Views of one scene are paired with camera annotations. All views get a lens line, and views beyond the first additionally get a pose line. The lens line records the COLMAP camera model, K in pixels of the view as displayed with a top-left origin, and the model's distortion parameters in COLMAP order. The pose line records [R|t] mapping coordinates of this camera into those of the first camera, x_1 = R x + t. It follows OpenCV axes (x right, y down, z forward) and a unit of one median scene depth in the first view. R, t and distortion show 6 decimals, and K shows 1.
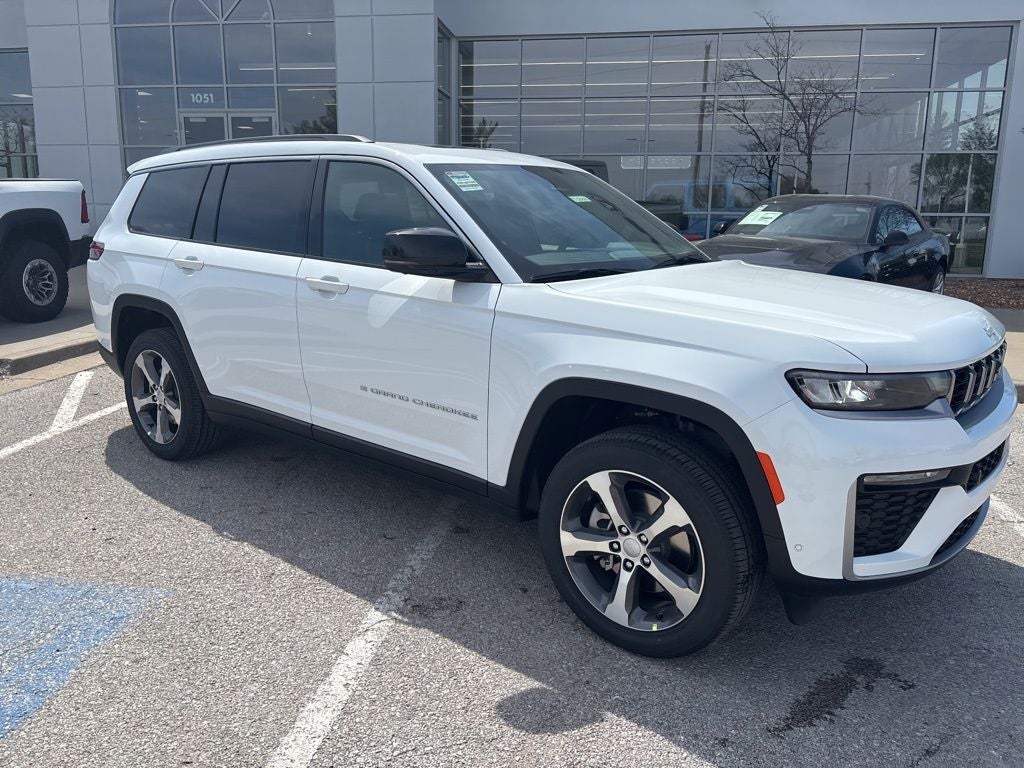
lens RADIAL K [[777.4, 0, 507.2], [0, 777.4, 388.0], [0, 0, 1]] dist [0.044984, -0.053208]
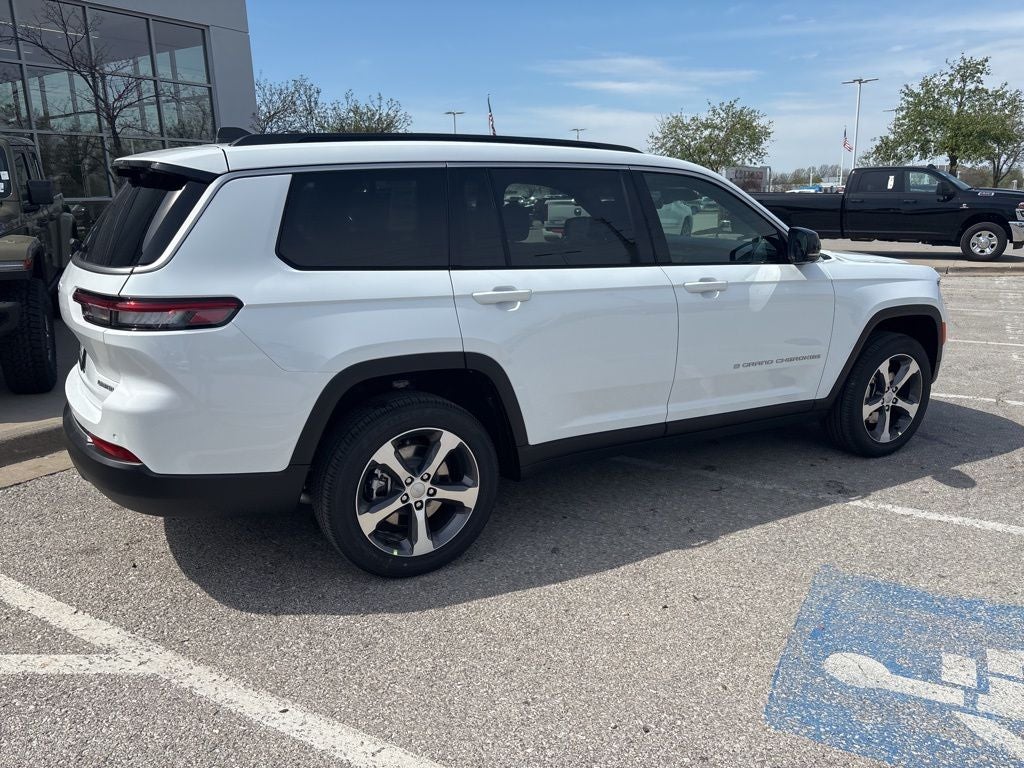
lens RADIAL K [[777.4, 0, 509.9], [0, 777.4, 386.4], [0, 0, 1]] dist [0.044984, -0.053208]
pose [[0.353437, -0.240239, 0.904084, -1.573516], [0.214660, 0.961500, 0.171578, -0.281394], [-0.910496, 0.133429, 0.391399, 0.958914]]
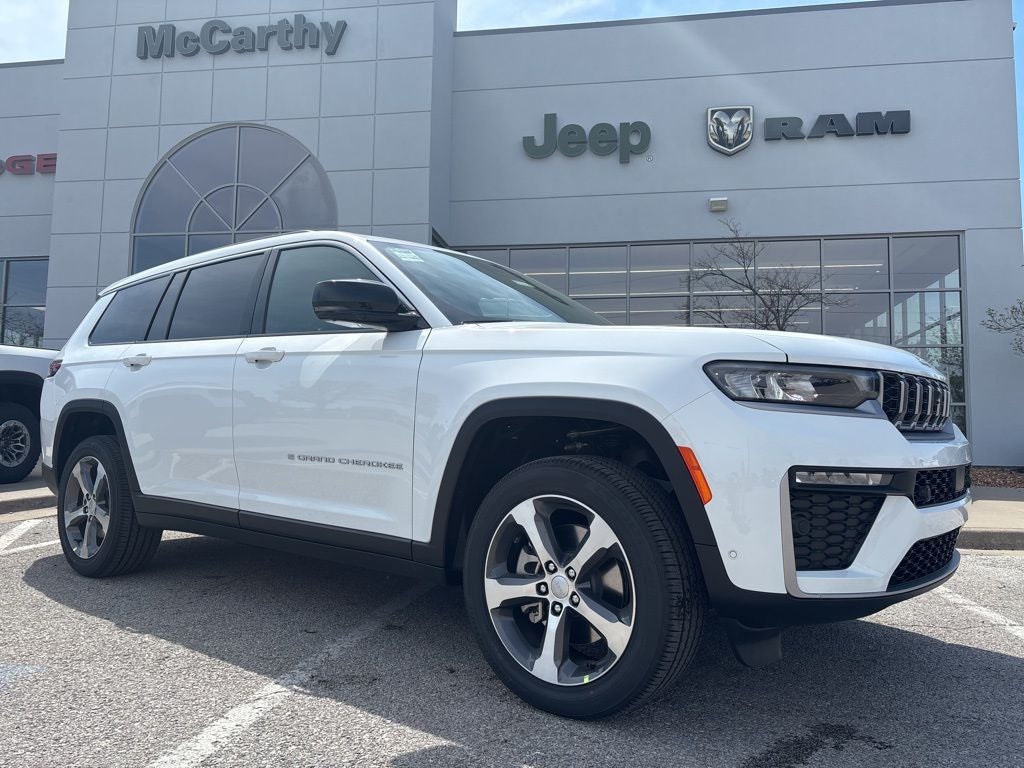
lens RADIAL K [[777.4, 0, 516.8], [0, 777.4, 386.8], [0, 0, 1]] dist [0.044984, -0.053208]
pose [[0.999947, 0.003186, 0.009751, 0.089255], [-0.000335, 0.960194, -0.279333, 0.206911], [-0.010253, 0.279316, 0.960145, 0.070242]]
